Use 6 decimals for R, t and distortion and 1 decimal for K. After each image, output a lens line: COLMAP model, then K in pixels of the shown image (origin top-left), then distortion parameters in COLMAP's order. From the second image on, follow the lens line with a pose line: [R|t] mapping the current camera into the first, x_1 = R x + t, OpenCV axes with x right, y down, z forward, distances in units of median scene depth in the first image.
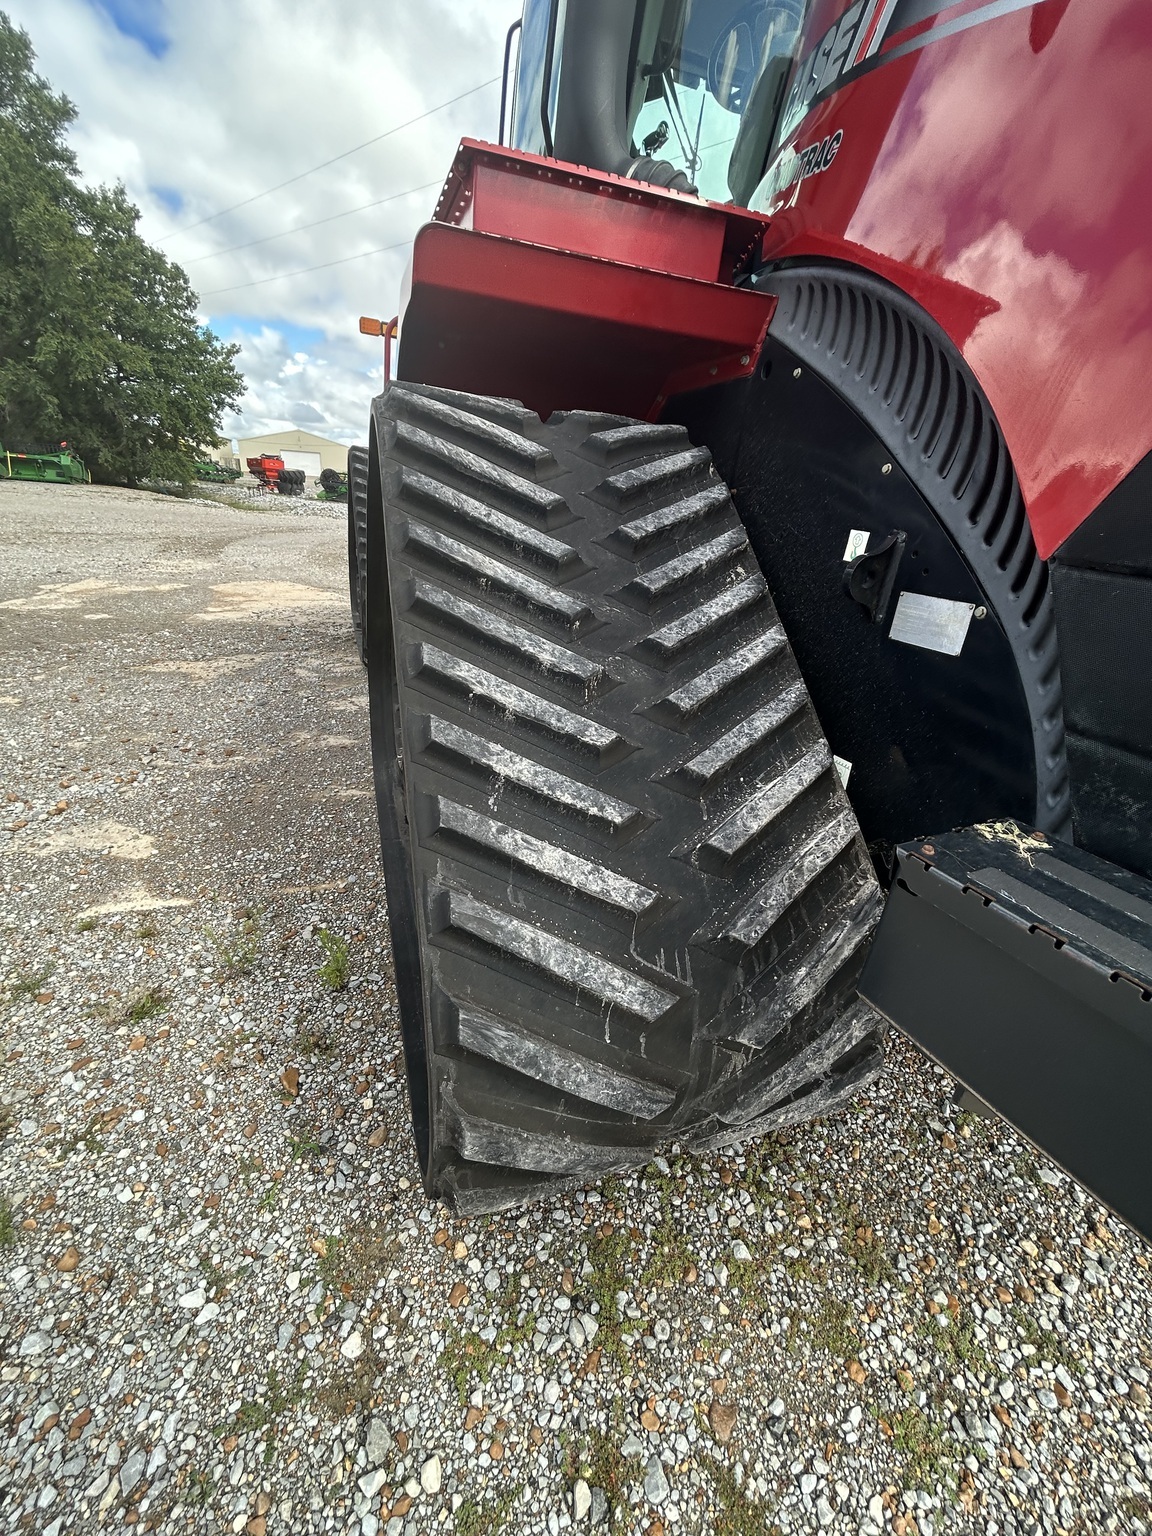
lens RADIAL K [[619.7, 0, 577.2], [0, 619.7, 763.1], [0, 0, 1]] dist [0.002220, -0.000868]
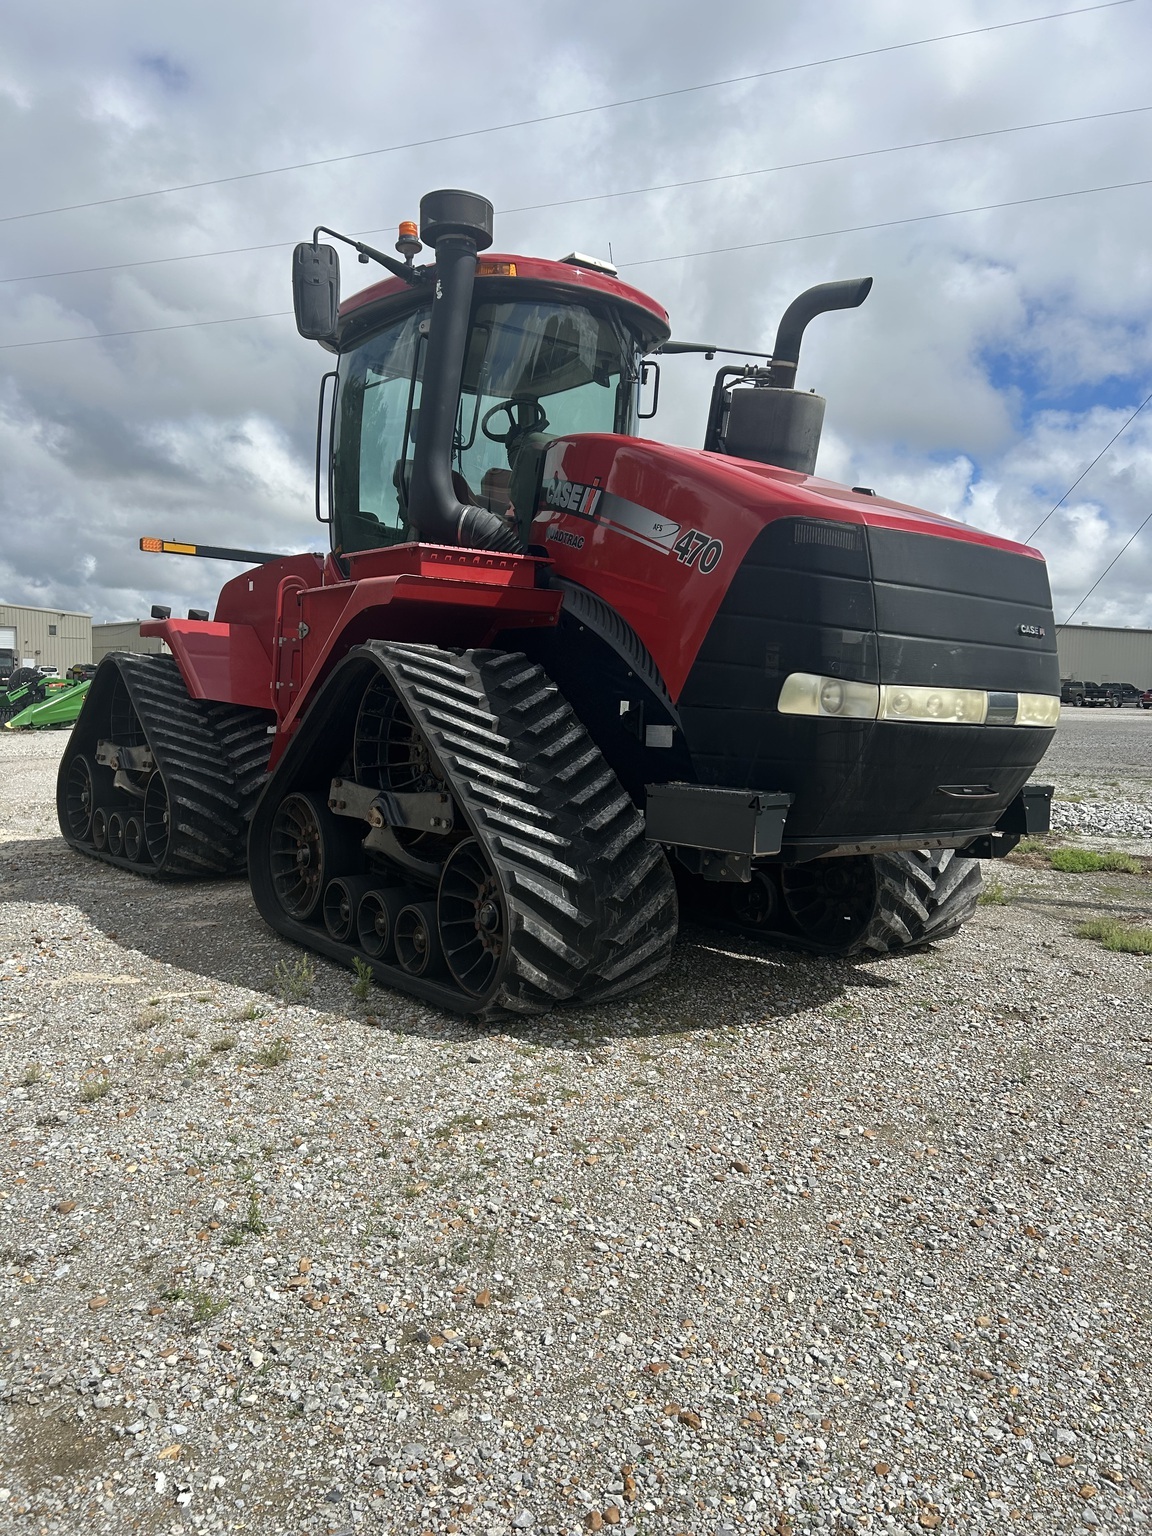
lens RADIAL K [[1127.7, 0, 572.2], [0, 1127.7, 770.3], [0, 0, 1]] dist [0.078136, -0.003769]
pose [[0.946896, -0.078641, 0.311774, -0.749330], [0.172908, 0.942035, -0.287528, 0.743172], [-0.271090, 0.326168, 0.905607, -1.897733]]
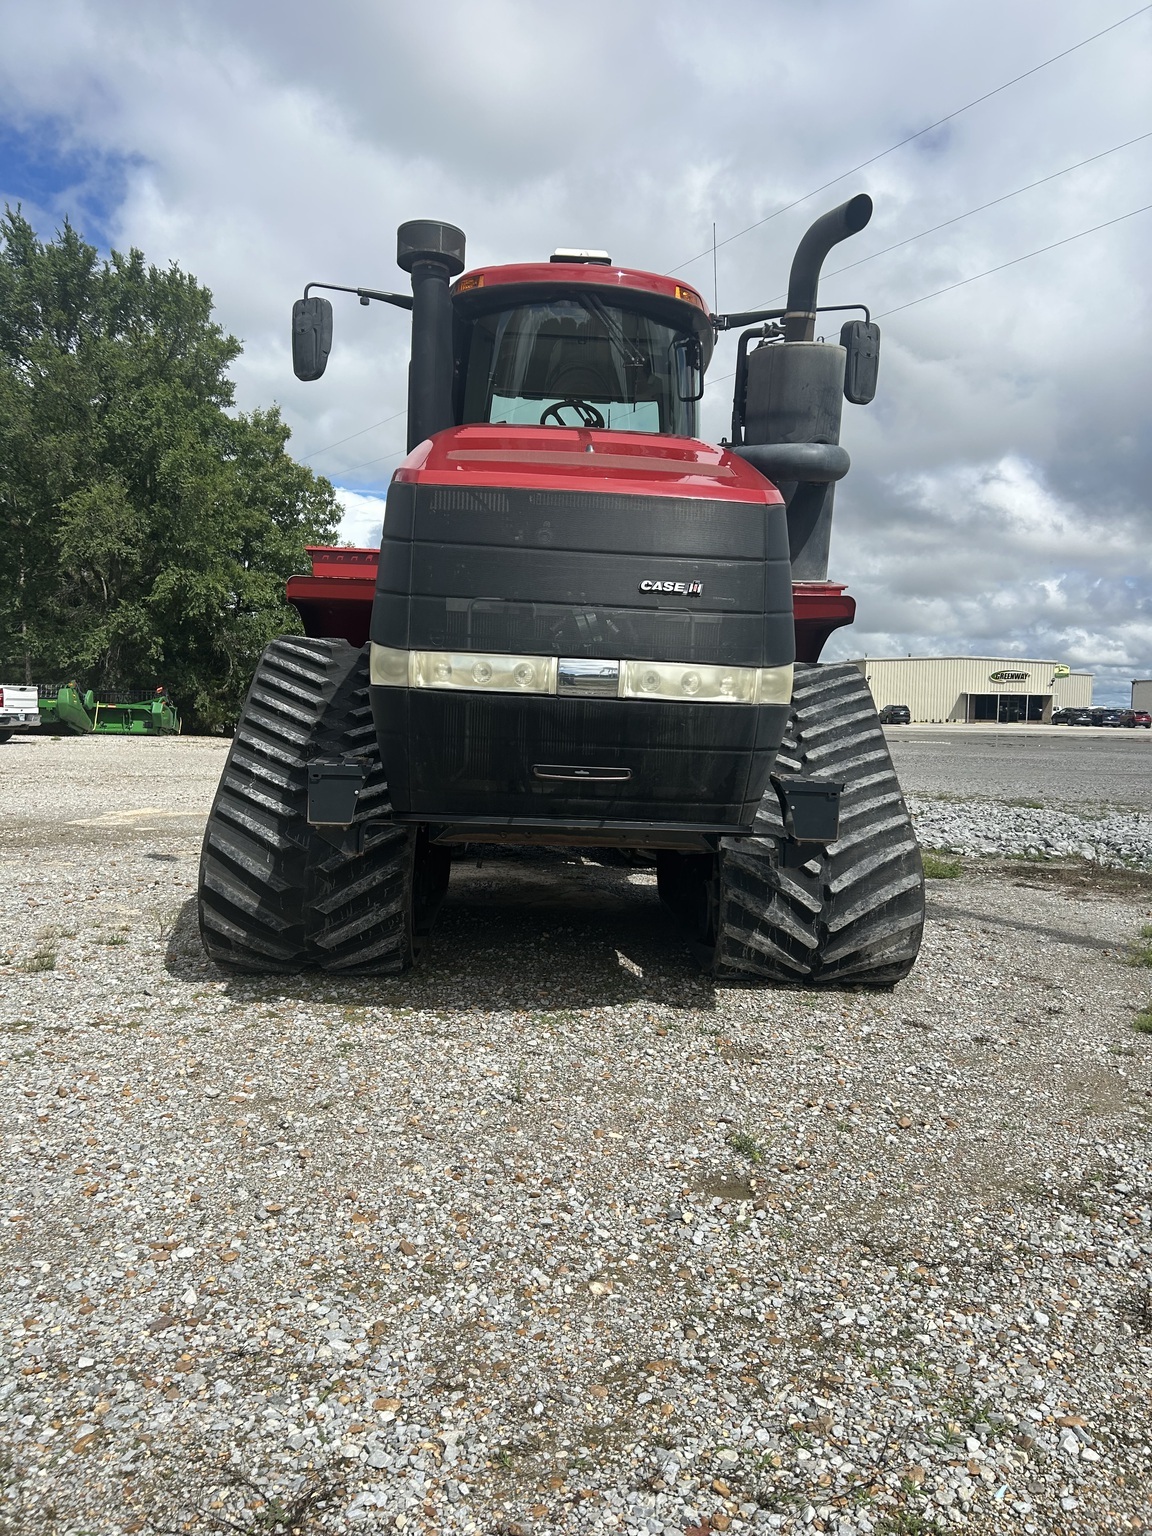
lens RADIAL K [[1127.1, 0, 575.8], [0, 1127.1, 783.0], [0, 0, 1]] dist [0.045631, 0.000379]
pose [[0.957421, -0.034941, -0.286574, 1.574801], [-0.068502, 0.936804, -0.343081, 0.992392], [0.280451, 0.348104, 0.894523, -1.783730]]
